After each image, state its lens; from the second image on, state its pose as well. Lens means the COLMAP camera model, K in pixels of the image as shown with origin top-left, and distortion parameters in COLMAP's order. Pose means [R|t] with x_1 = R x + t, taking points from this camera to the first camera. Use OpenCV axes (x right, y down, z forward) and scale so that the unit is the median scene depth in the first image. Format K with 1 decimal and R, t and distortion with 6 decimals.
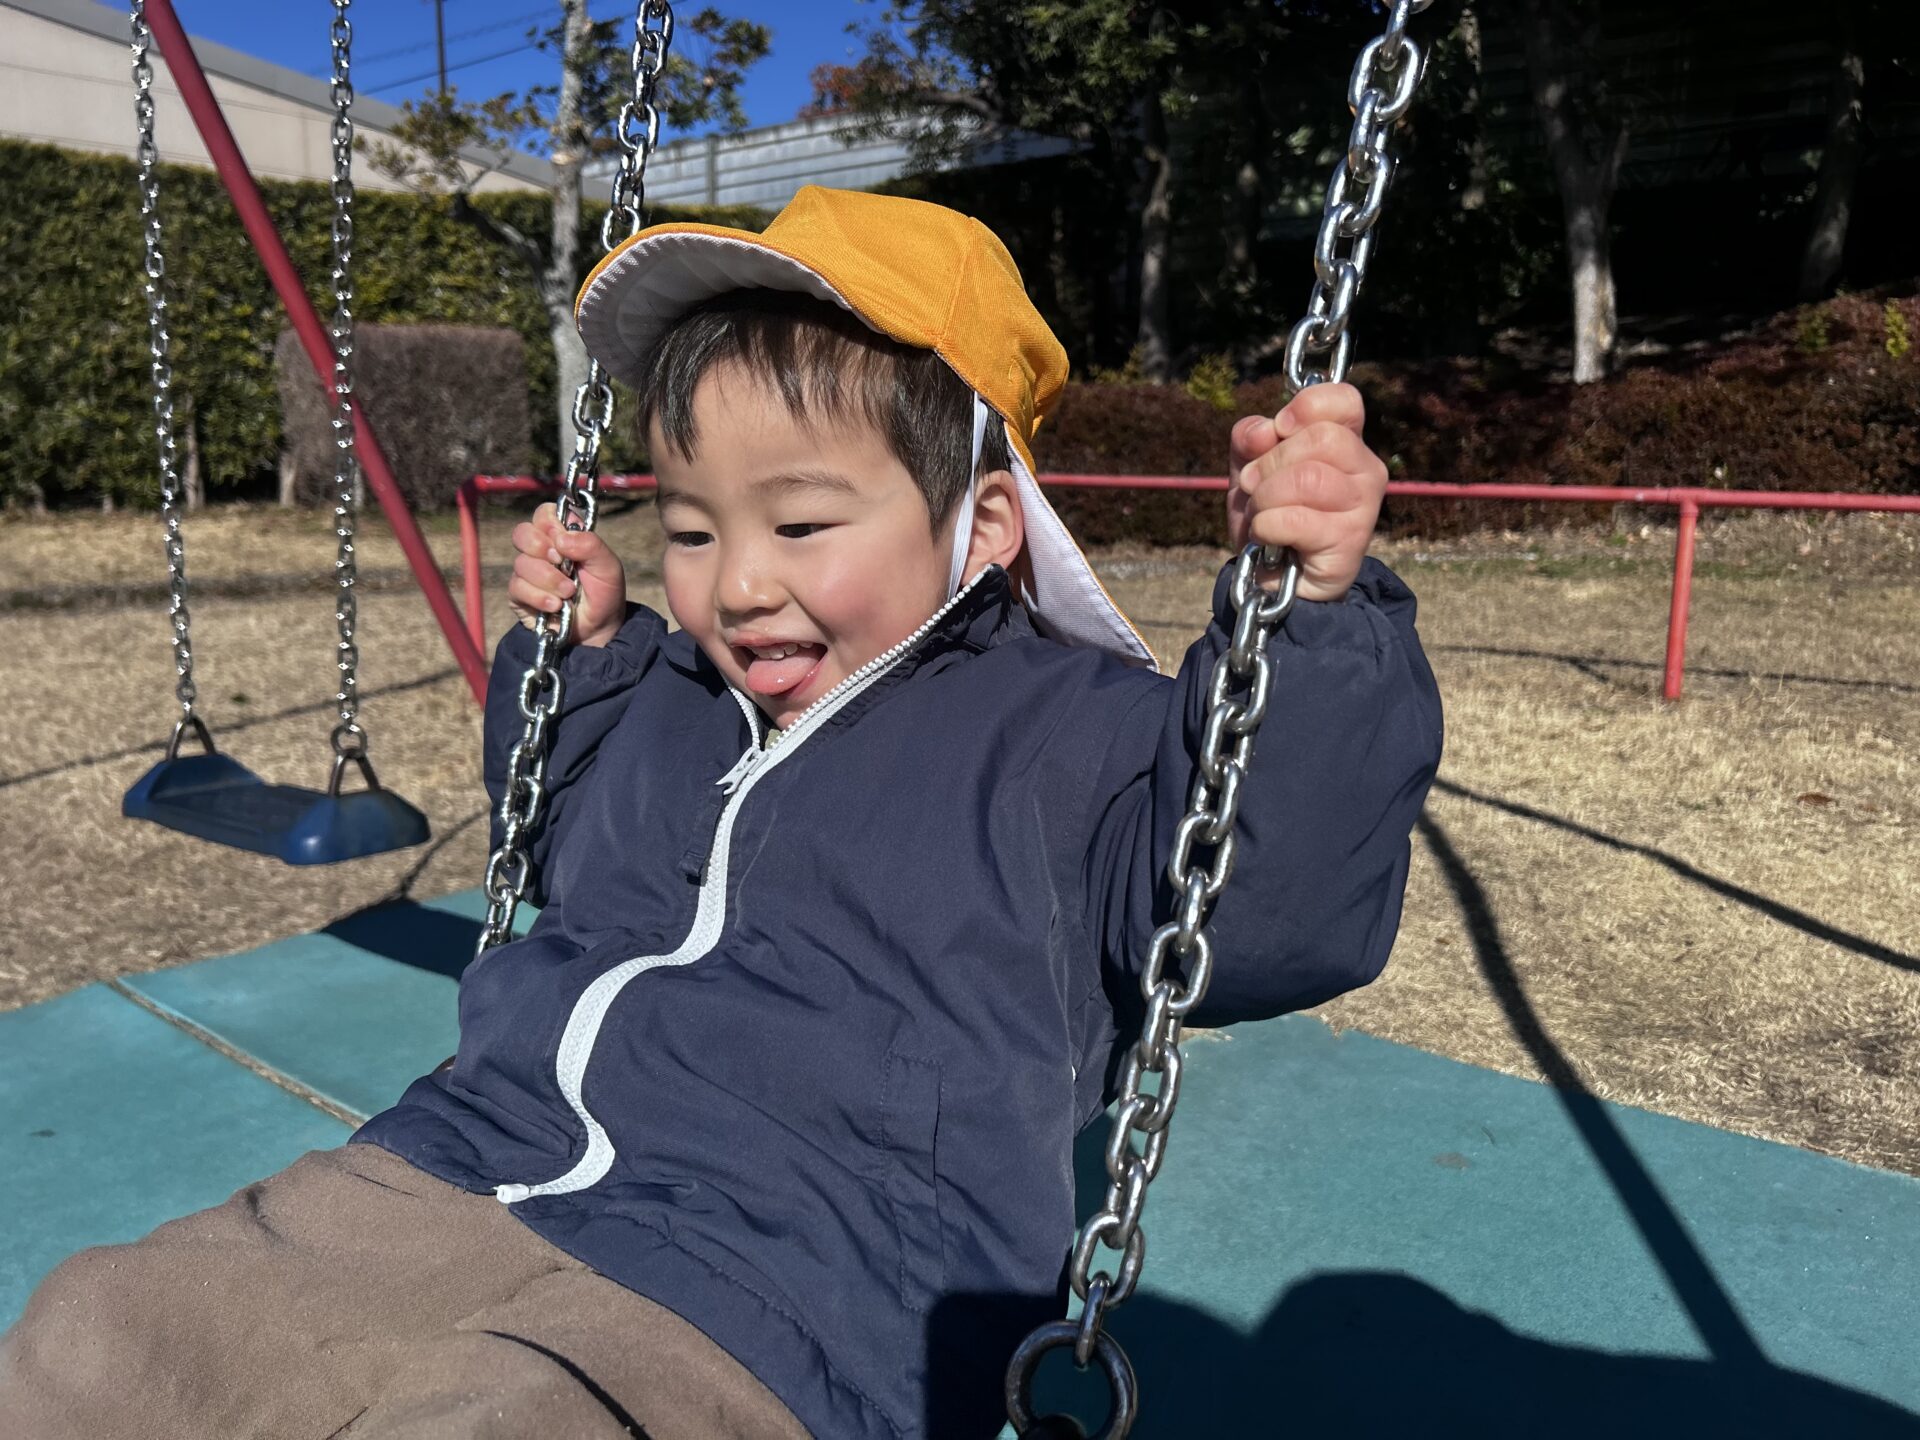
lens RADIAL K [[1465.6, 0, 958.2], [0, 1465.6, 678.5], [0, 0, 1]] dist [0.047458, -0.007663]
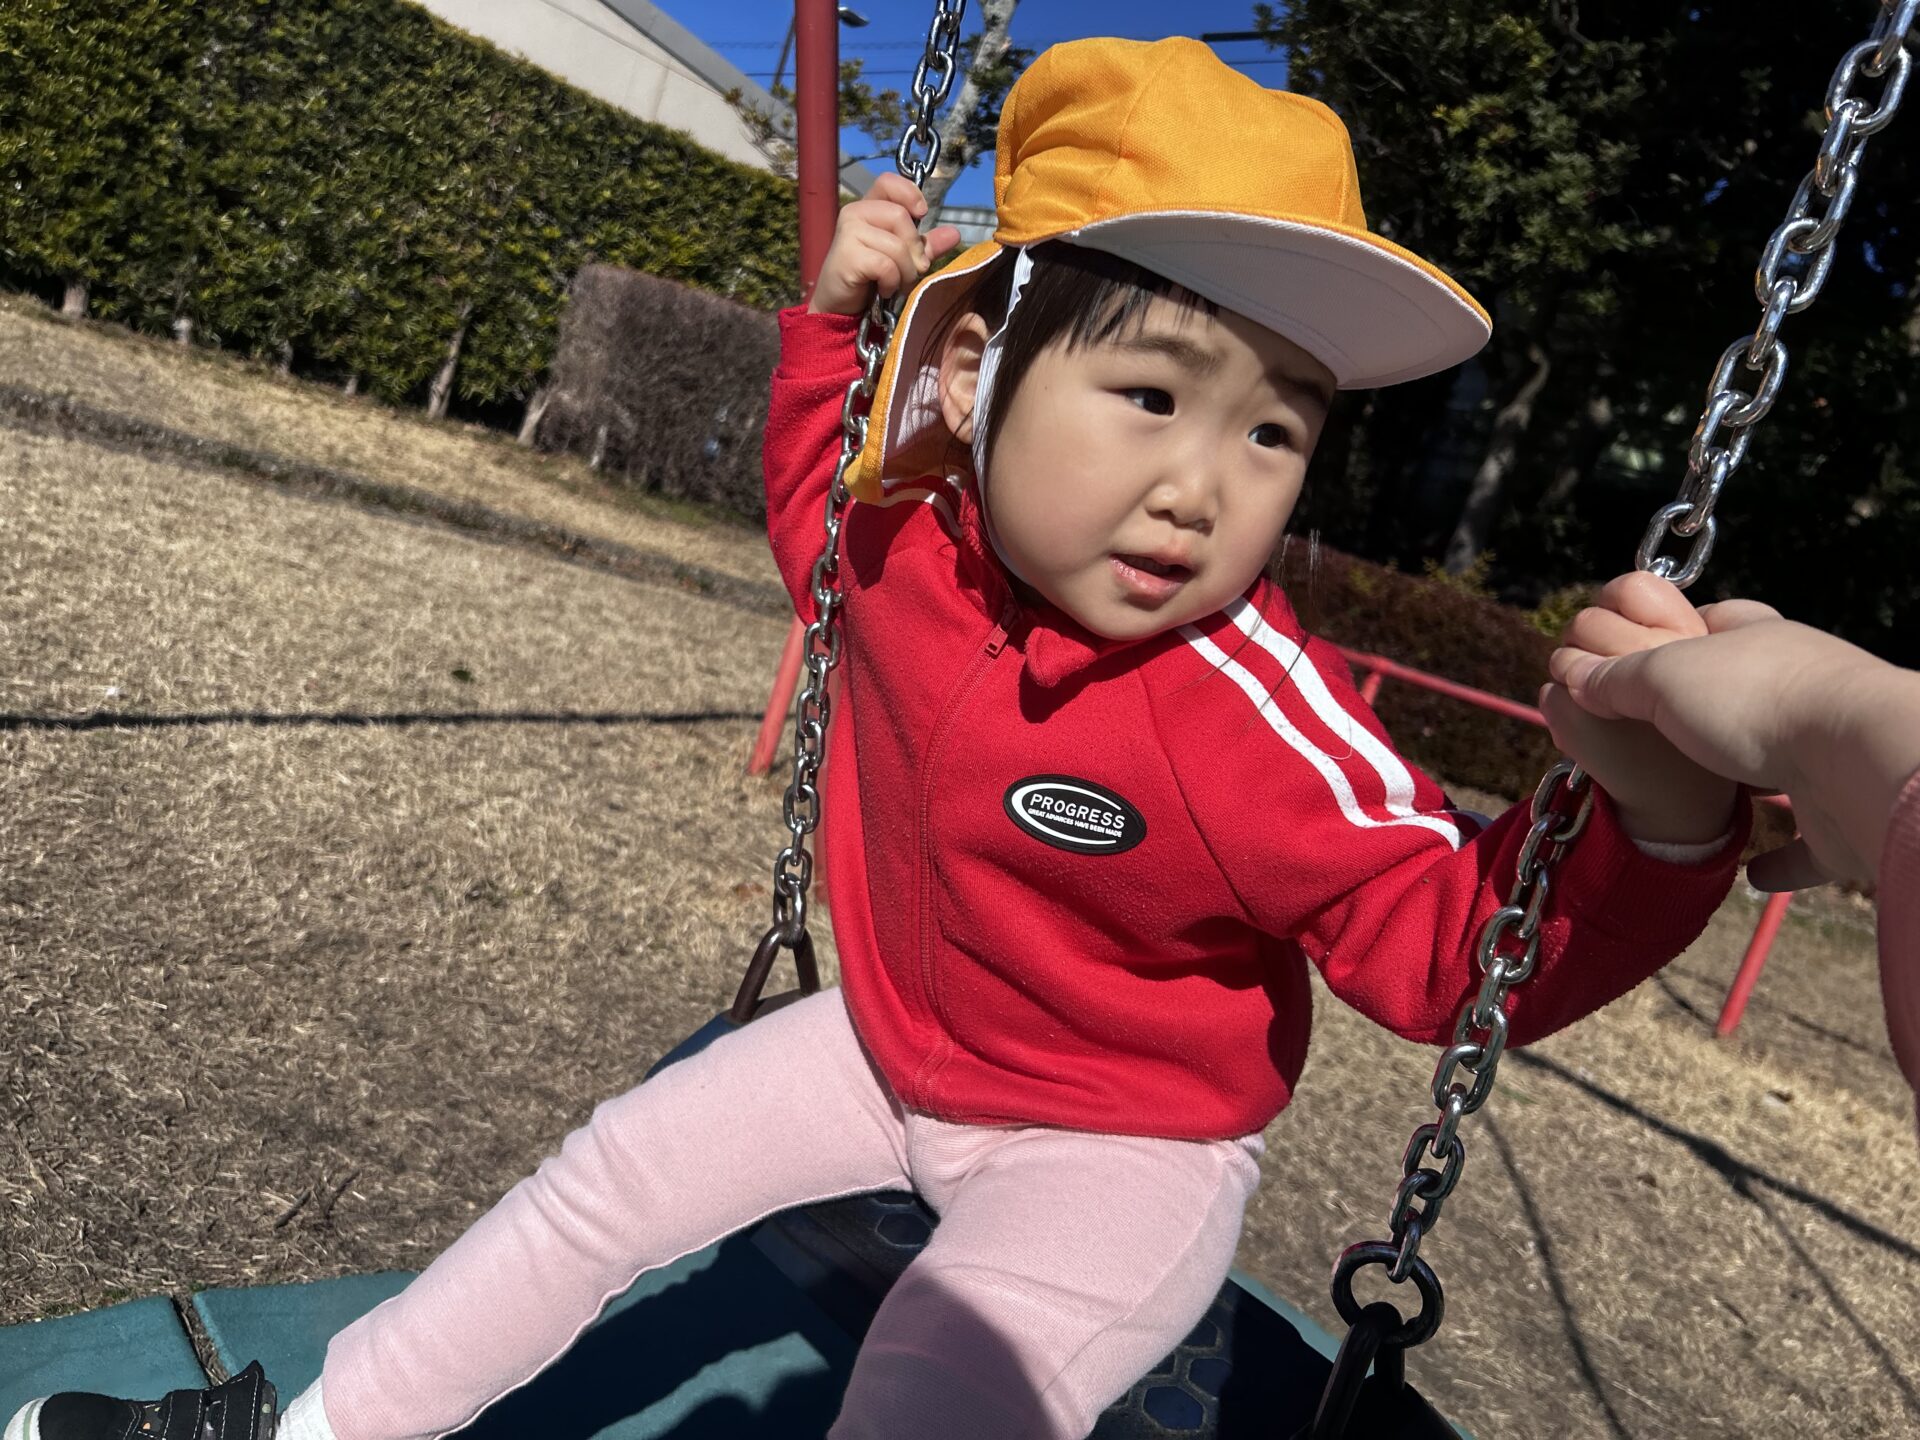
lens RADIAL K [[1462.7, 0, 966.5], [0, 1462.7, 700.0], [0, 0, 1]] dist [-0.002209, 0.099249]
pose [[0.949005, 0.306809, -0.072513, -0.081746], [-0.310414, 0.949540, -0.044918, -0.008905], [0.055072, 0.065137, 0.996355, 0.121435]]
